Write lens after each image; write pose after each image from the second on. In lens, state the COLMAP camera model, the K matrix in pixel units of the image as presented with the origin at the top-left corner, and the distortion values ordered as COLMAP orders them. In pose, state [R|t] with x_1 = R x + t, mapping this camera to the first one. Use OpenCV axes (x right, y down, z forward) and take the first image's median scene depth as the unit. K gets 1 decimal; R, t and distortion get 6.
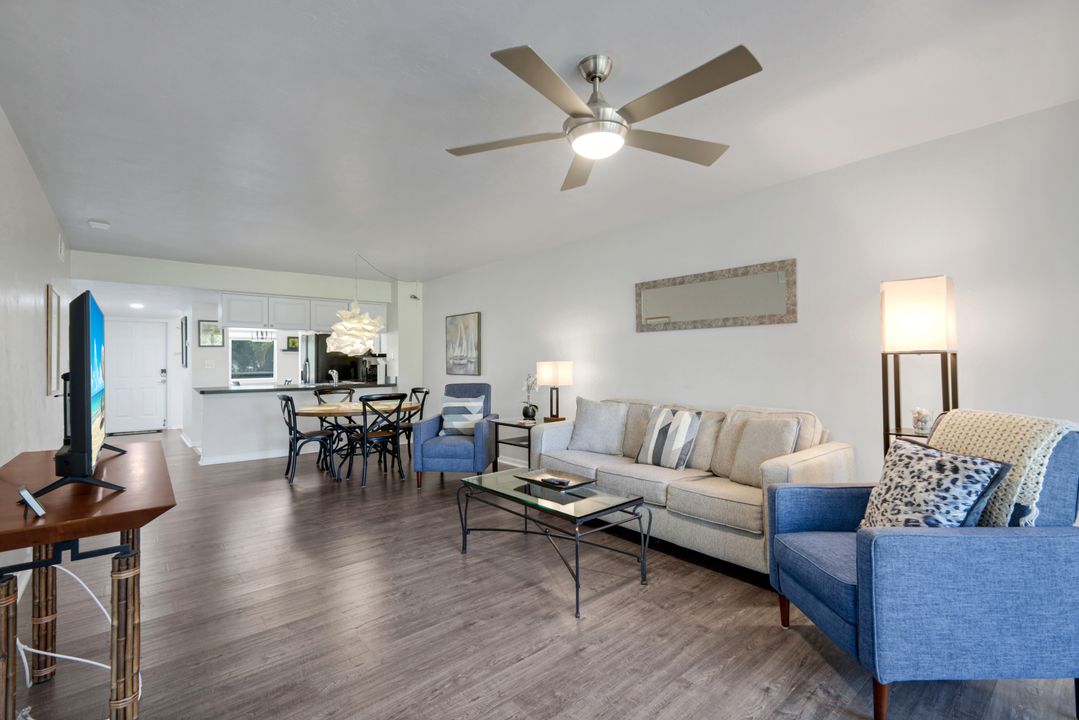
lens RADIAL K [[479.2, 0, 540.8], [0, 479.2, 357.4], [0, 0, 1]] dist [0.002476, 0.000330]
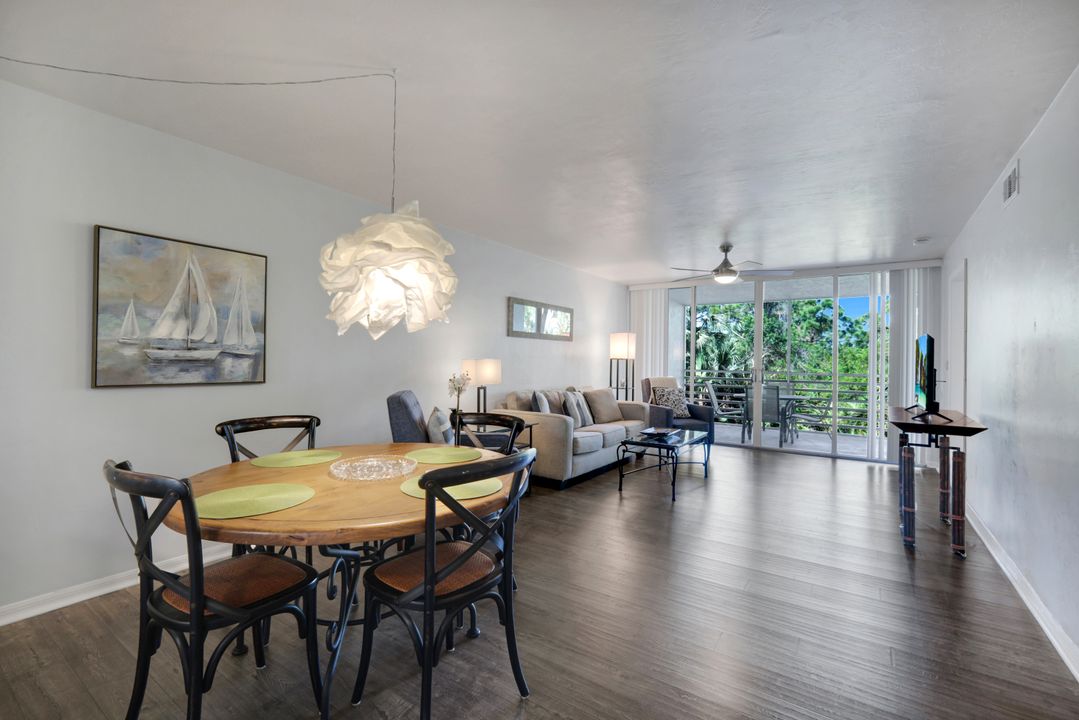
lens RADIAL K [[477.8, 0, 539.5], [0, 477.8, 360.0], [0, 0, 1]] dist [0.002667, 0.000390]
pose [[-0.256956, 0.005431, 0.966408, -1.007443], [-0.019217, 0.999758, -0.010728, 0.019811], [-0.966232, -0.021328, -0.256789, 1.250450]]
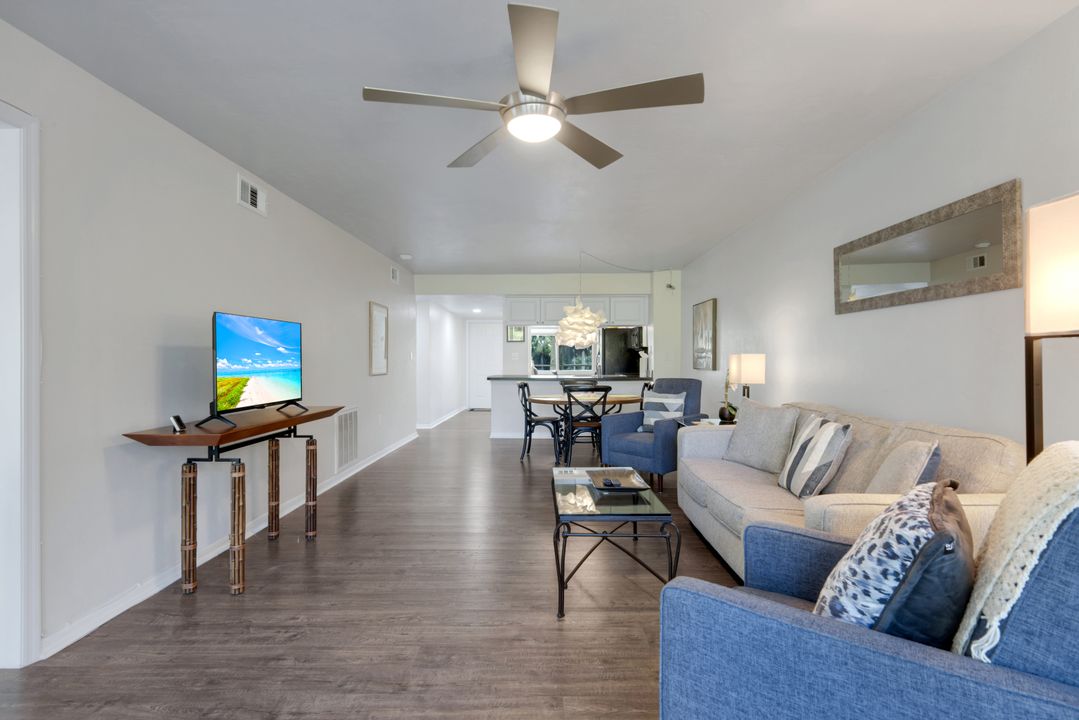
lens RADIAL K [[529.2, 0, 549.1], [0, 529.2, 356.4], [0, 0, 1]] dist [-0.001434, -0.000537]
pose [[0.759729, 0.003832, -0.650229, 0.399909], [0.001897, 0.999965, 0.008109, 0.004793], [0.650237, -0.007394, 0.759695, 0.097808]]
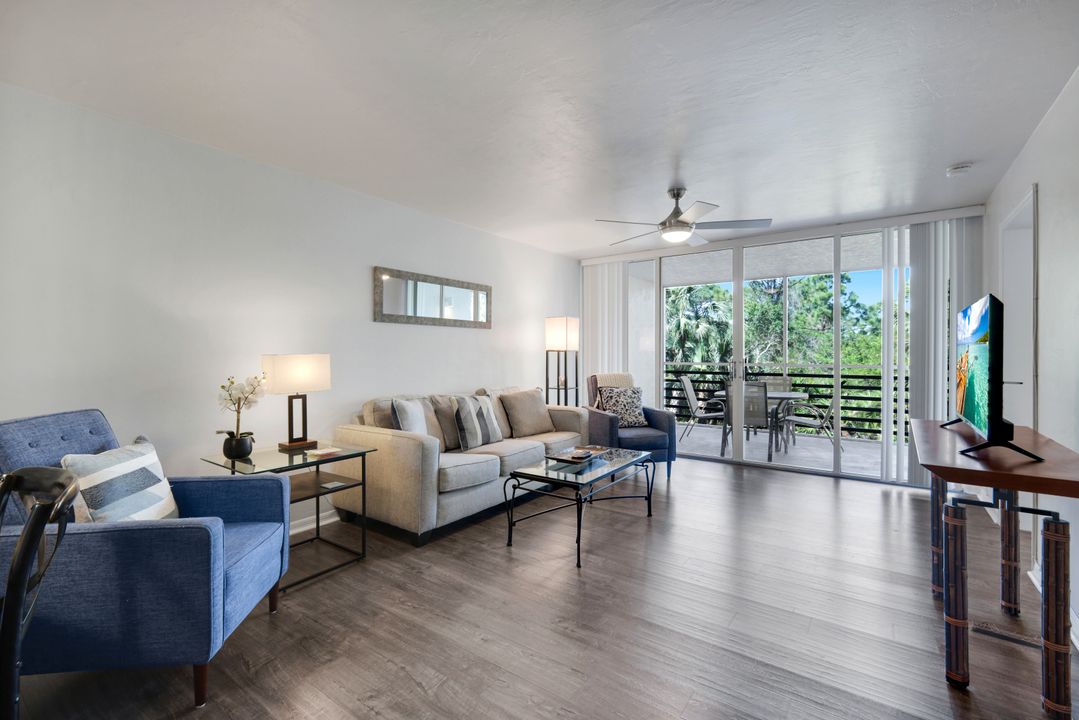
lens RADIAL K [[479.2, 0, 540.8], [0, 479.2, 357.4], [0, 0, 1]] dist [0.002476, 0.000330]
pose [[-0.238528, 0.000644, 0.971135, -0.734676], [-0.005523, 0.999983, -0.002019, 0.013971], [-0.971120, -0.005845, -0.238521, 0.925401]]
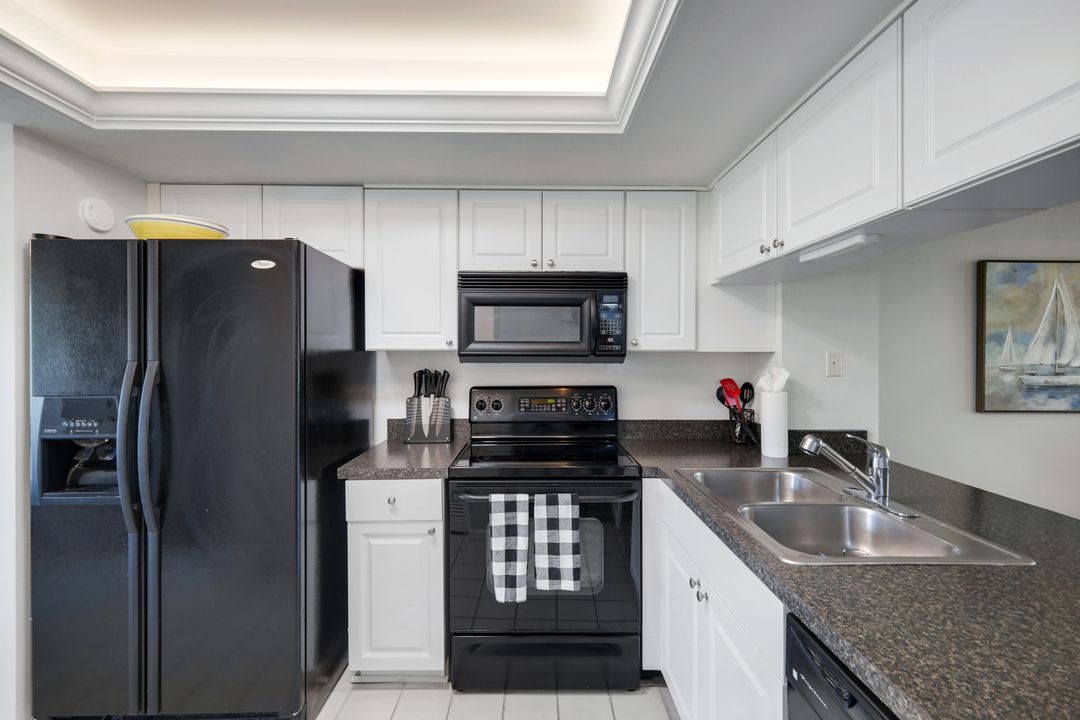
lens RADIAL K [[473.9, 0, 537.5], [0, 473.9, 356.9], [0, 0, 1]] dist [0.002194, 0.000198]
pose [[0.641016, 0.003075, 0.767522, -1.151173], [-0.011832, 0.999913, 0.005876, -0.011193], [-0.767437, -0.012848, 0.640996, 1.669152]]
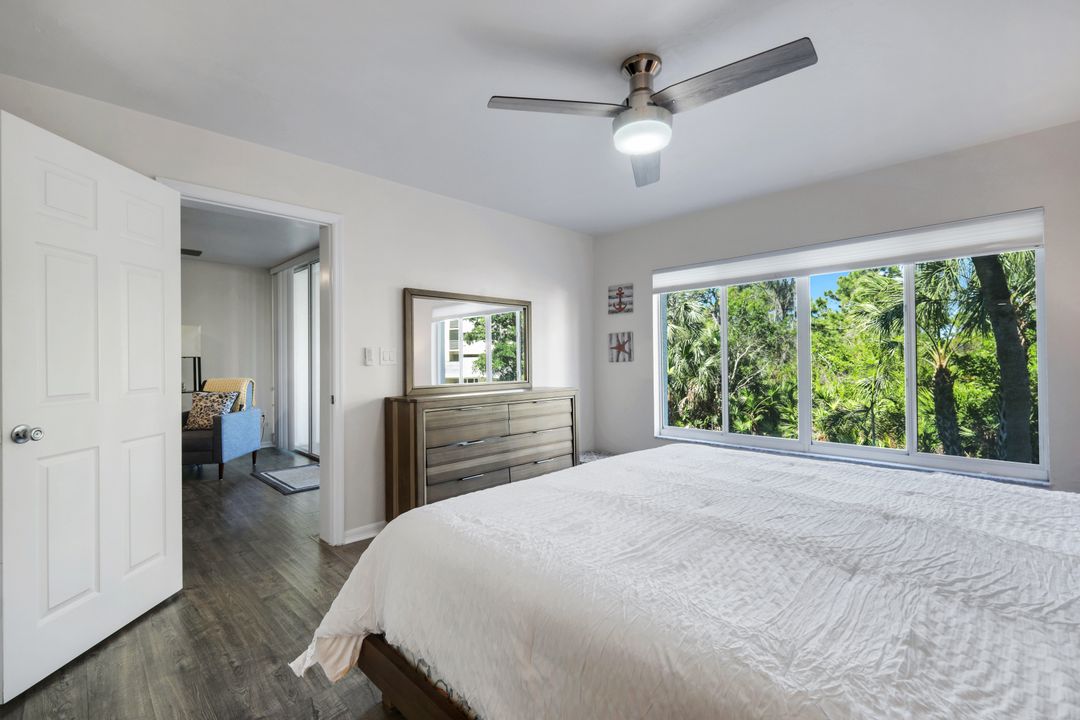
lens RADIAL K [[473.9, 0, 537.5], [0, 473.9, 356.9], [0, 0, 1]] dist [0.002194, 0.000198]
pose [[-0.070631, 0.011113, 0.997441, -0.919083], [-0.001587, 0.999935, -0.011253, 0.006102], [-0.997501, -0.002377, -0.070609, -0.303580]]
